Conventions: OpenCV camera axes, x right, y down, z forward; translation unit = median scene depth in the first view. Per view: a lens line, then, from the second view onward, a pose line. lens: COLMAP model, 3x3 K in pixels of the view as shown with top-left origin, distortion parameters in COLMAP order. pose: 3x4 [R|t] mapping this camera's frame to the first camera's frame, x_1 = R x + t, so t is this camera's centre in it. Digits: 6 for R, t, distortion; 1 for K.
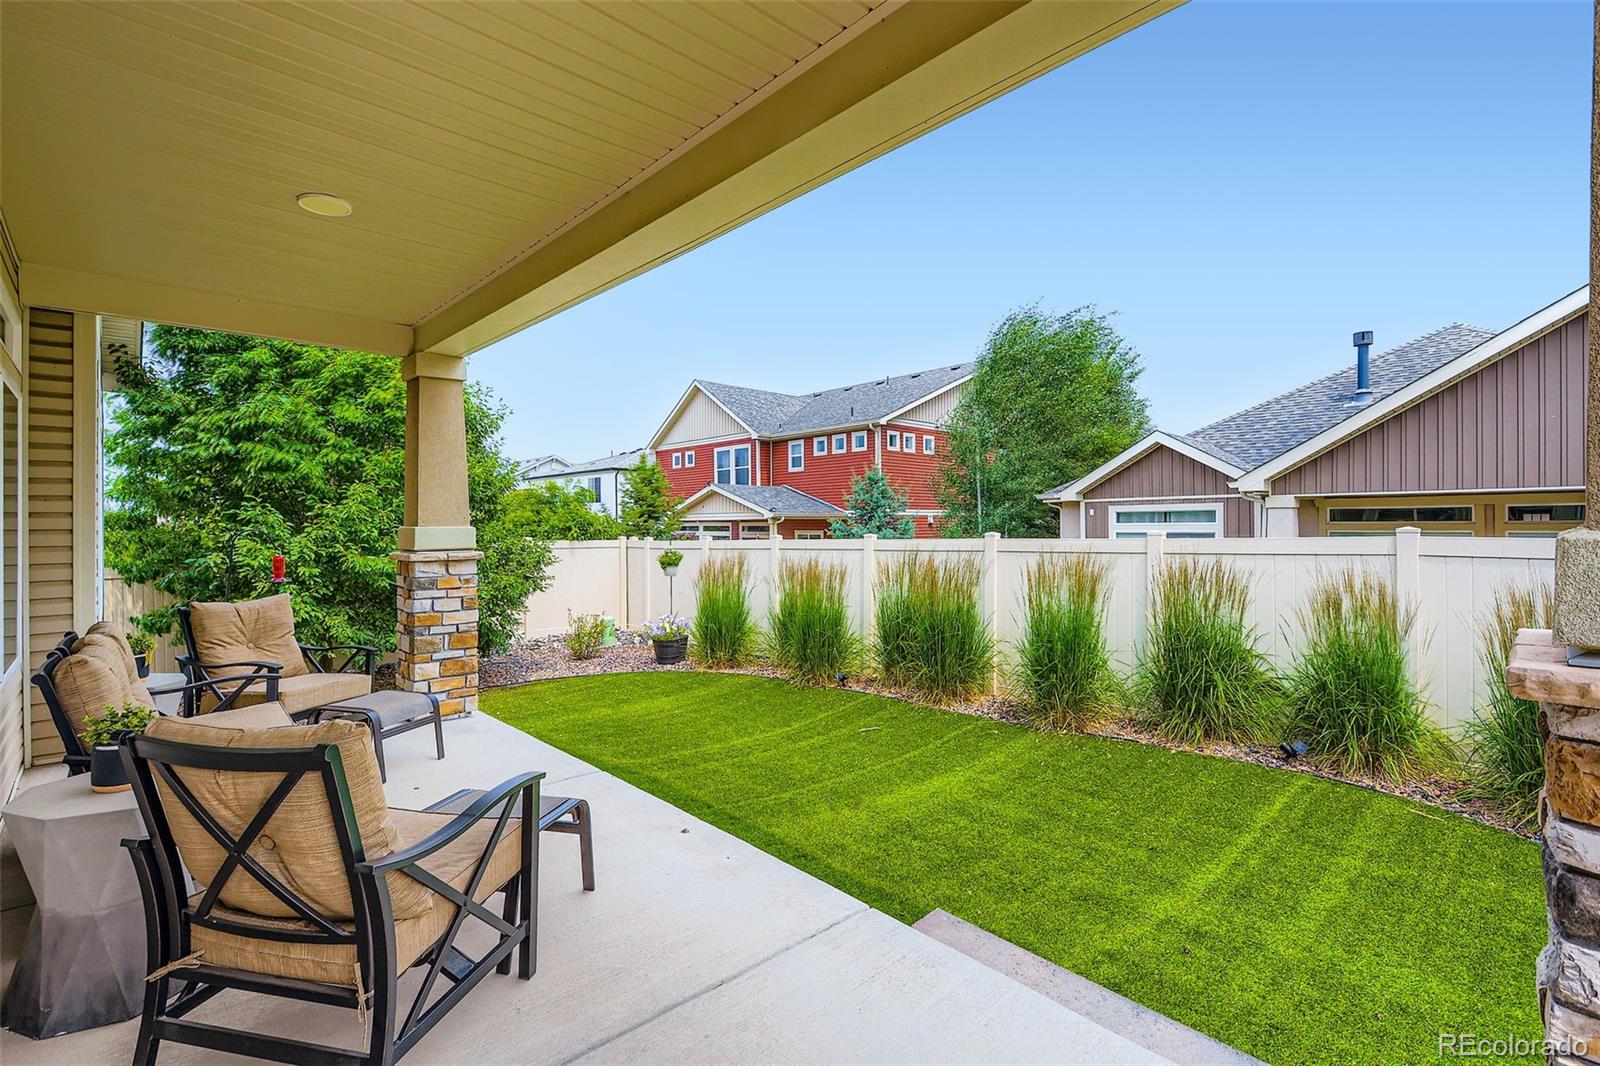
lens RADIAL K [[711.2, 0, 809.4], [0, 711.2, 525.2], [0, 0, 1]] dist [0.016842, -0.009963]
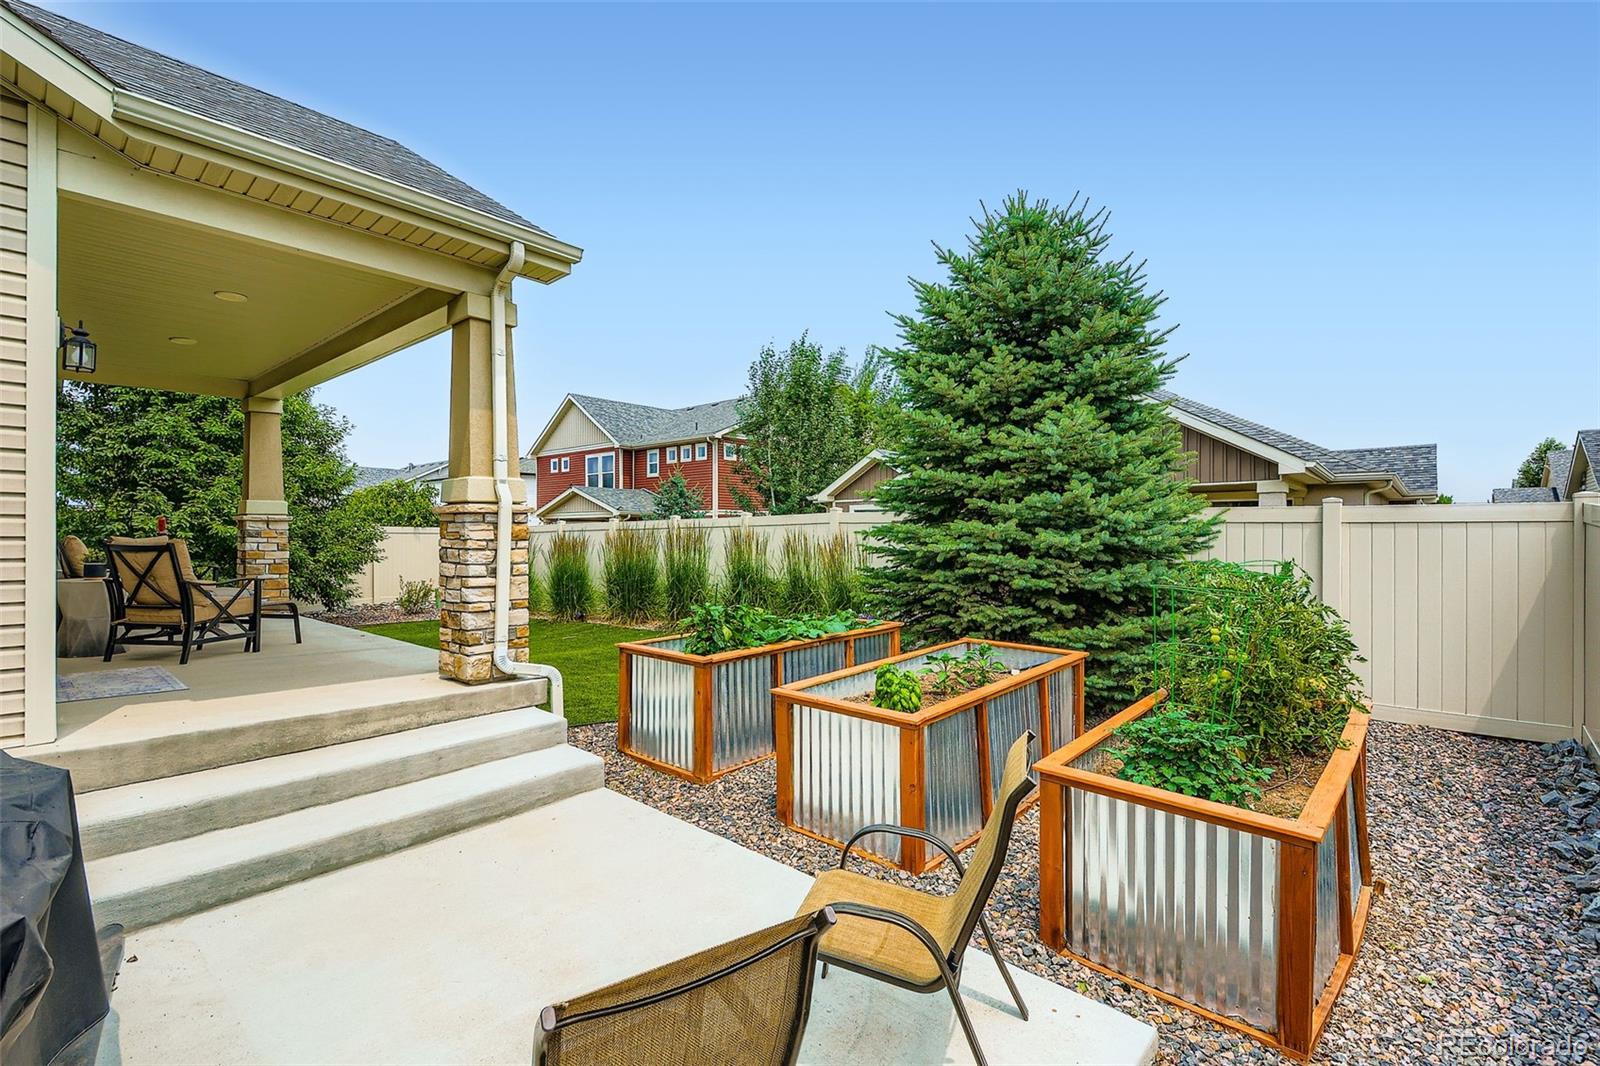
lens RADIAL K [[711.2, 0, 799.9], [0, 711.2, 535.7], [0, 0, 1]] dist [0.016842, -0.009963]
pose [[0.996571, 0.007545, 0.082397, 0.341979], [-0.007769, 0.999967, 0.002404, 0.040160], [-0.082377, -0.003035, 0.996597, -0.445592]]
